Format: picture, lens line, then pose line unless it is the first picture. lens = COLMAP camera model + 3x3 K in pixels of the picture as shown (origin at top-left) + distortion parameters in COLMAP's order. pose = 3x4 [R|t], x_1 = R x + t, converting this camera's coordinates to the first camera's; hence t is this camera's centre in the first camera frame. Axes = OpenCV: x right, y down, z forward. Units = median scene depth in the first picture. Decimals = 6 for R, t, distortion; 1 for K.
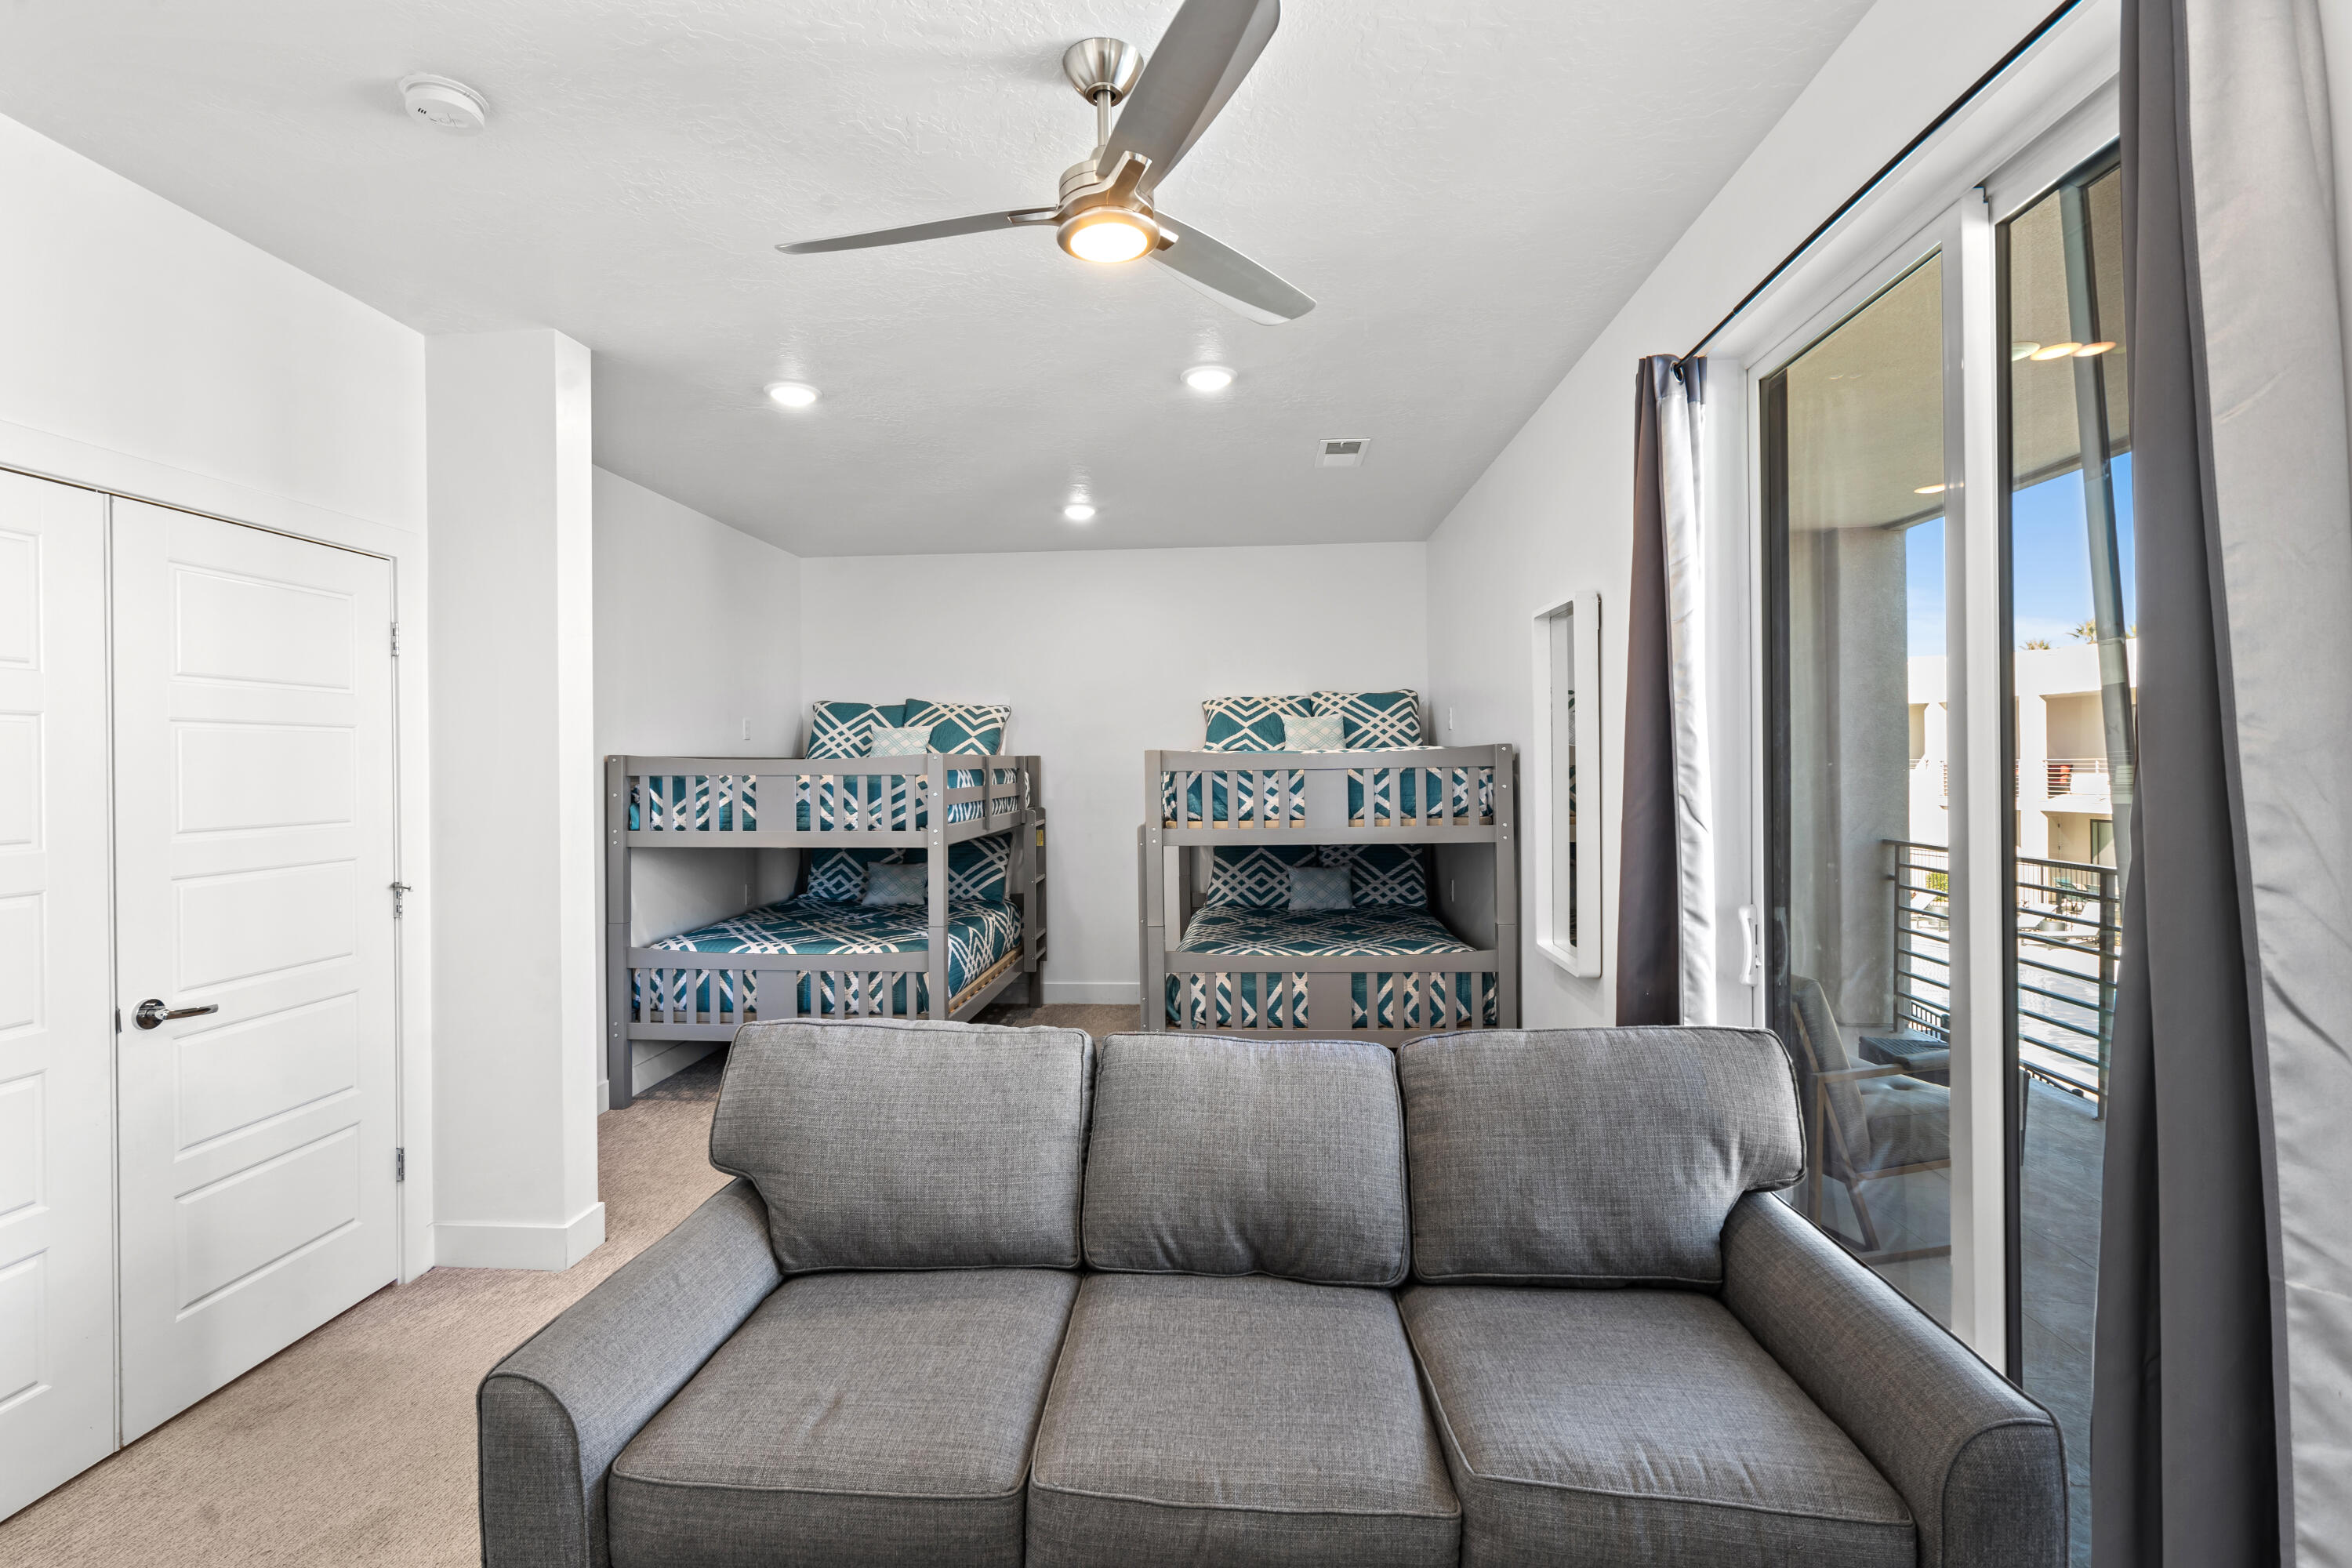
lens RADIAL K [[1084.1, 0, 1175.1], [0, 1084.1, 764.6], [0, 0, 1]] dist [-0.012289, 0.000651]
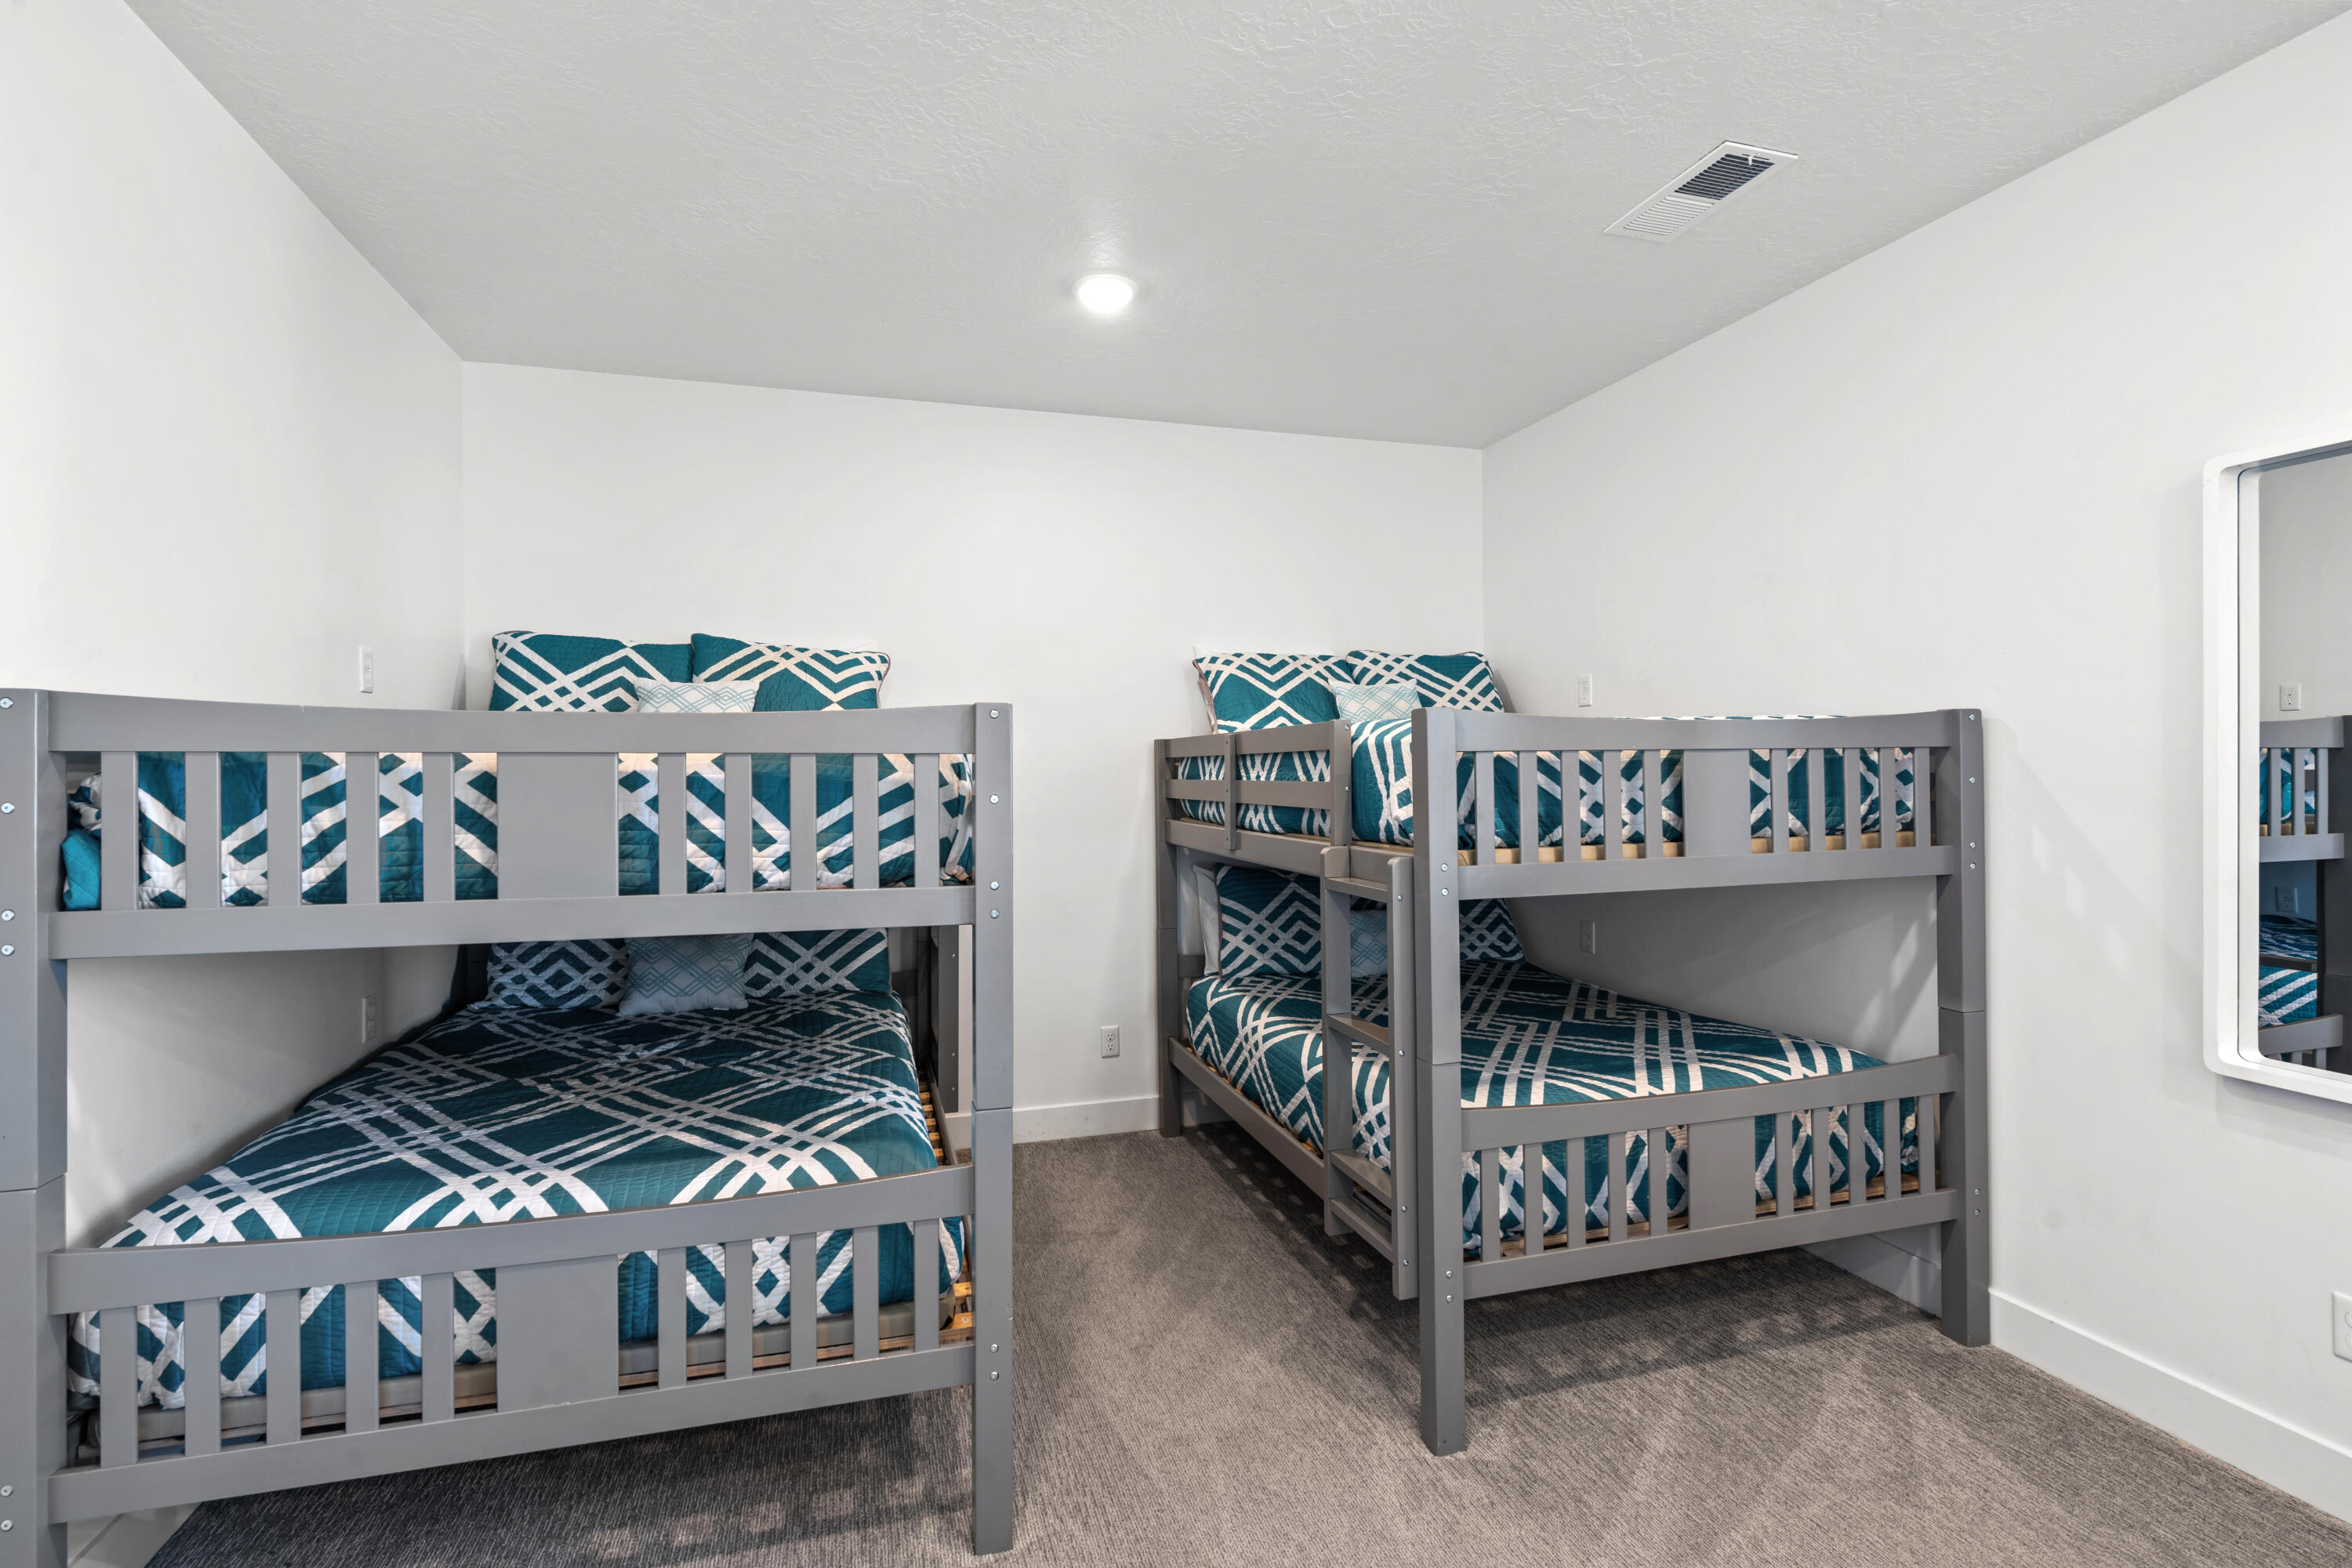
lens RADIAL K [[1083.1, 0, 1176.6], [0, 1083.1, 775.8], [0, 0, 1]] dist [-0.002786, -0.000274]
pose [[0.937708, 0.002045, 0.347417, -0.278835], [-0.001258, 0.999996, -0.002490, 0.017543], [-0.347421, 0.001898, 0.937707, 0.529880]]
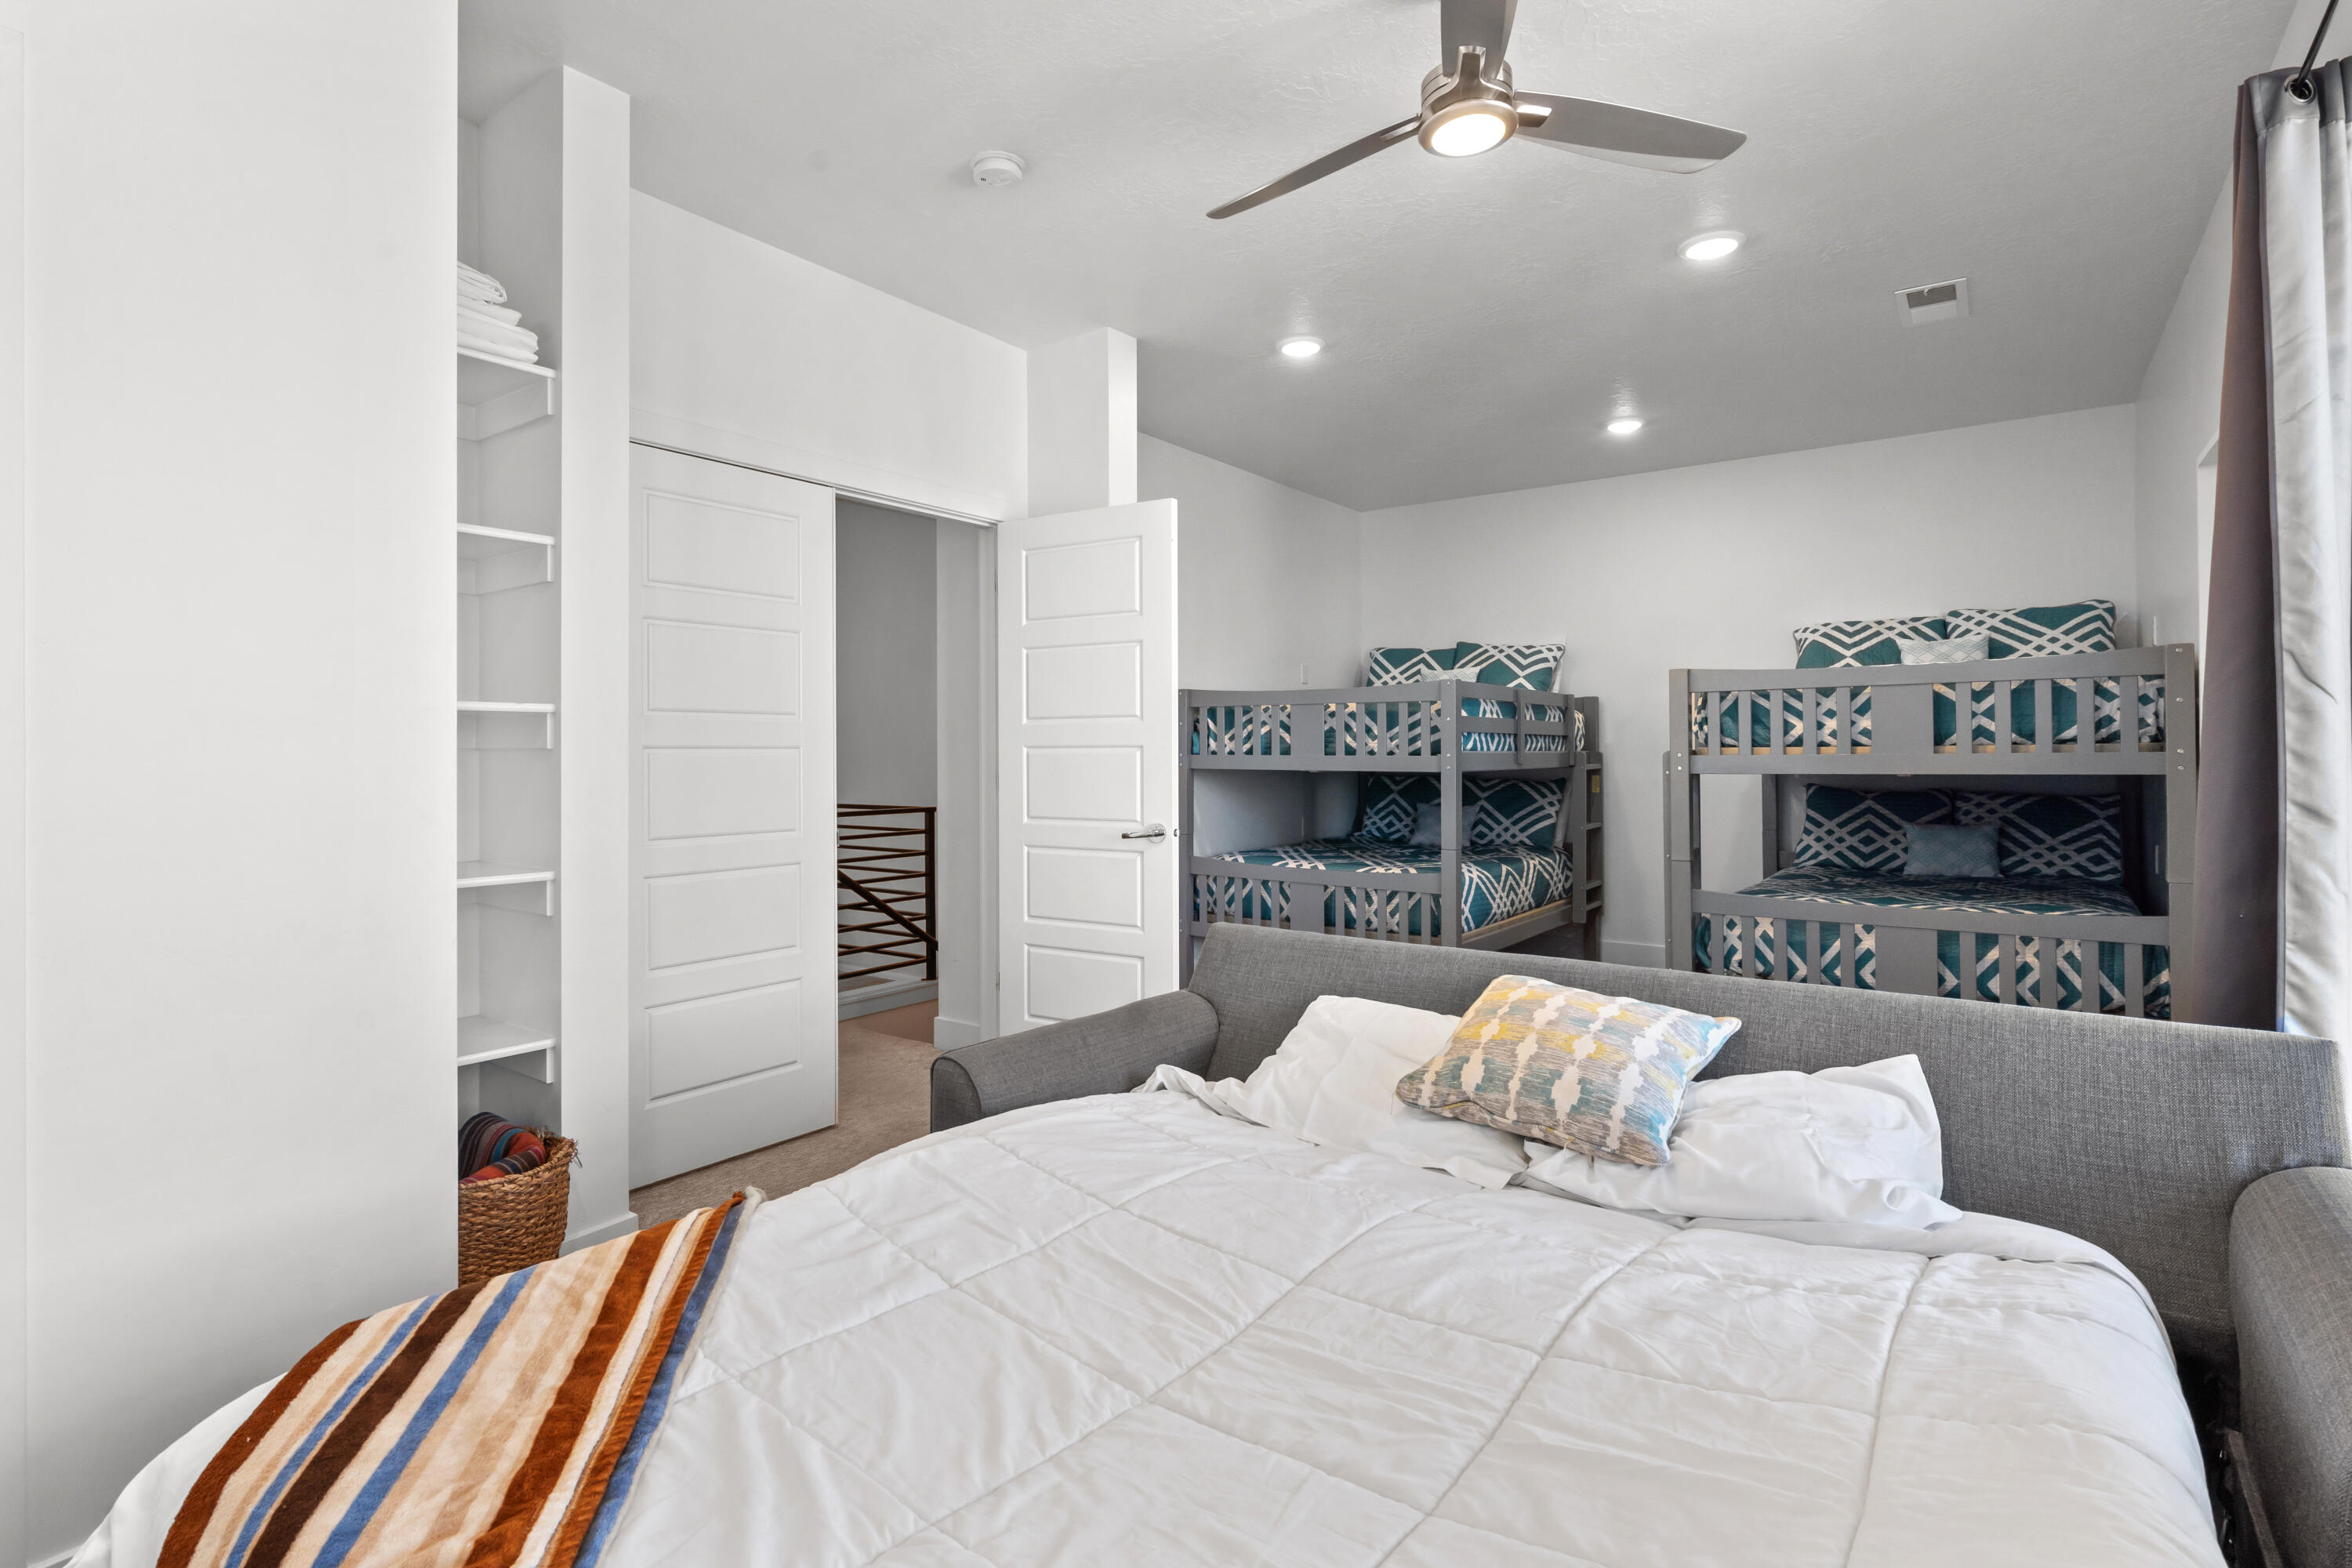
lens RADIAL K [[1141.3, 0, 1160.6], [0, 1141.3, 746.2], [0, 0, 1]] dist [-0.001357, 0.000904]
pose [[0.842409, 0.004603, -0.538820, 0.119941], [-0.006154, 0.999980, -0.001079, 0.051209], [0.538804, 0.004225, 0.842420, -0.046670]]
